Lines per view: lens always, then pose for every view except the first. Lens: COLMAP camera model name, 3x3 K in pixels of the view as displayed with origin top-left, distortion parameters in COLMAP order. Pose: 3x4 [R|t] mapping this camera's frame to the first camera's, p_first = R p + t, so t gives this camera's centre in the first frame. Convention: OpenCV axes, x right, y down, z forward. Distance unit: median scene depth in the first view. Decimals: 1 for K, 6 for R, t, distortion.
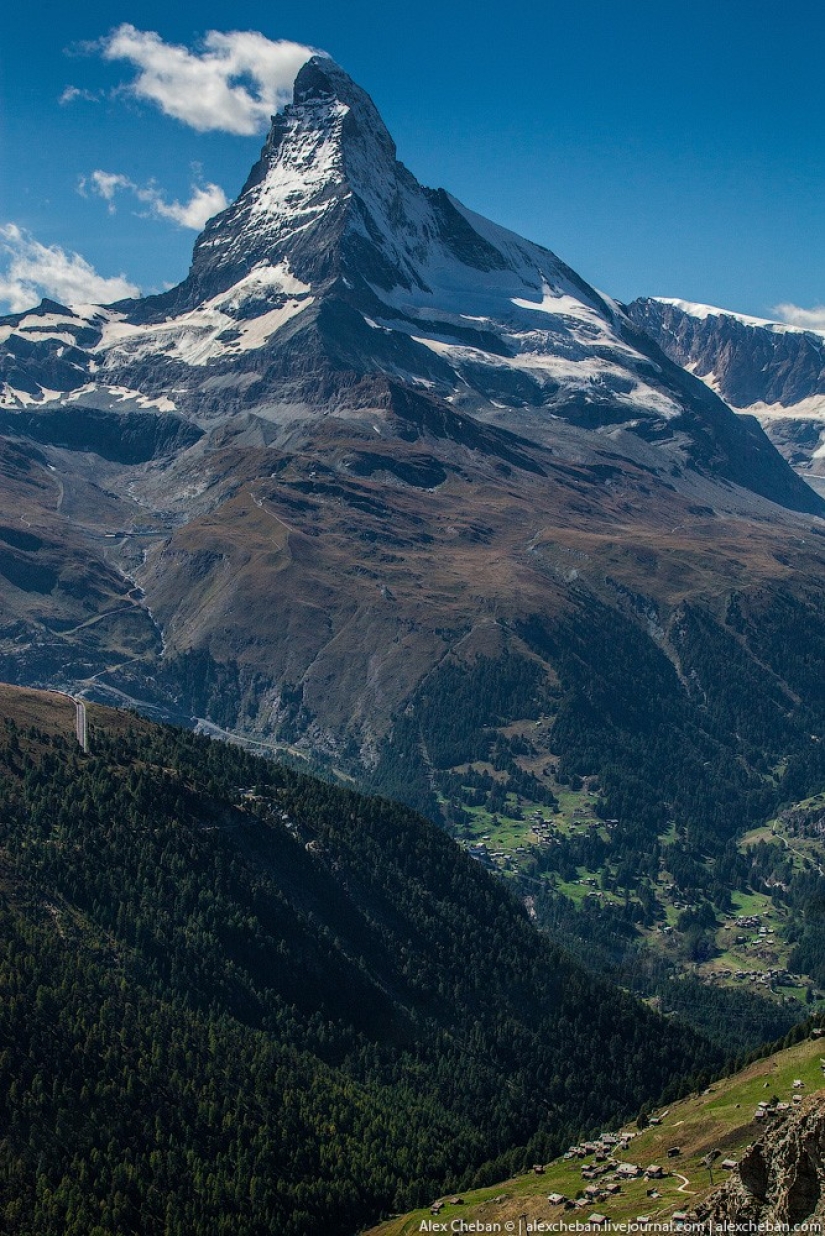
lens RADIAL K [[2404.2, 0, 412.5], [0, 2404.2, 618.0], [0, 0, 1]] dist [-0.335316, -0.027582]
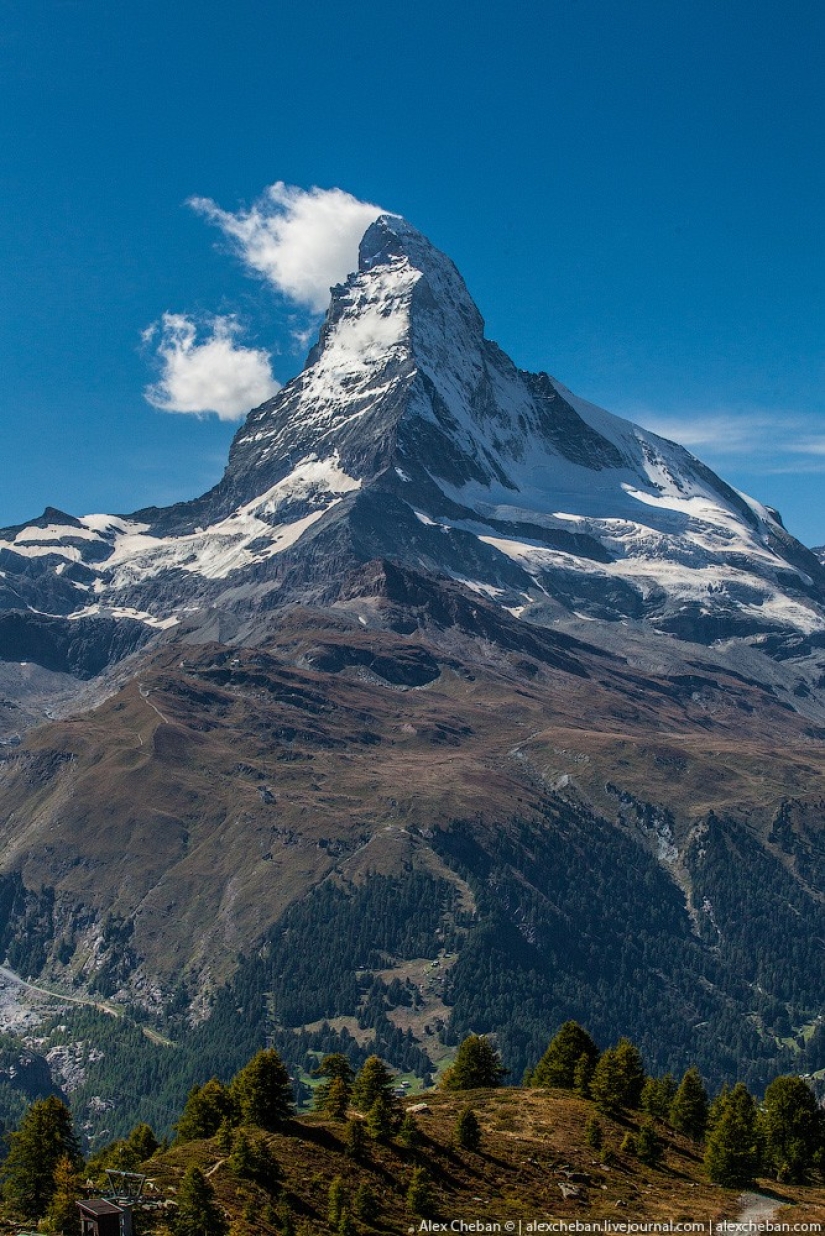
lens RADIAL K [[2619.6, 0, 412.5], [0, 2619.6, 618.0], [0, 0, 1]] dist [-0.364413, -0.057515]
pose [[0.994083, -0.023628, -0.106020, 0.069259], [0.009794, 0.991576, -0.129157, 0.022689], [0.108178, 0.127354, 0.985940, 0.131700]]
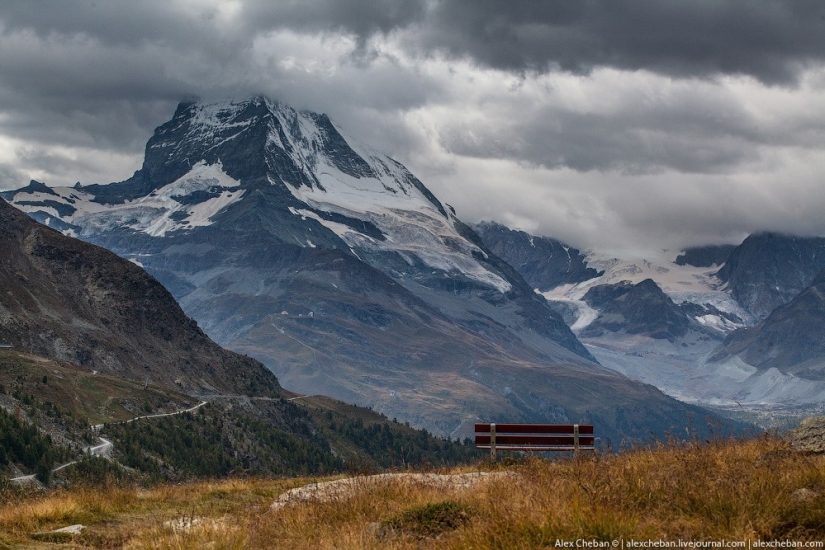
lens RADIAL K [[1911.9, 0, 412.5], [0, 1911.9, 275.0], [0, 0, 1]] dist [-0.170766, -0.188605]
pose [[0.990132, 0.041633, 0.133810, -0.089681], [-0.028014, 0.994380, -0.102099, 0.019335], [-0.137309, 0.097343, 0.985734, -0.059598]]
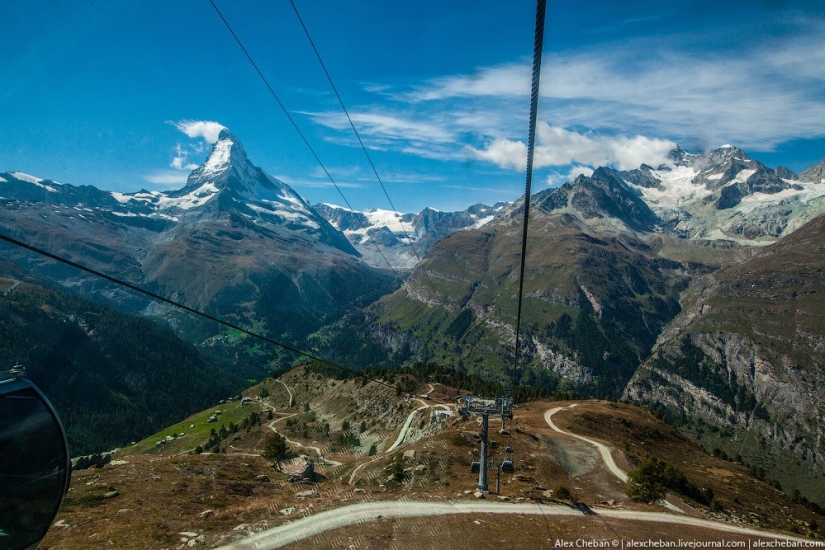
lens RADIAL K [[571.1, 0, 402.7], [0, 571.1, 274.3], [0, 0, 1]] dist [0.000648, 0.002367]
pose [[0.975858, 0.021171, 0.217378, 0.046304], [-0.016077, 0.999554, -0.025175, 0.010760], [-0.217814, 0.021073, 0.975763, 0.074185]]
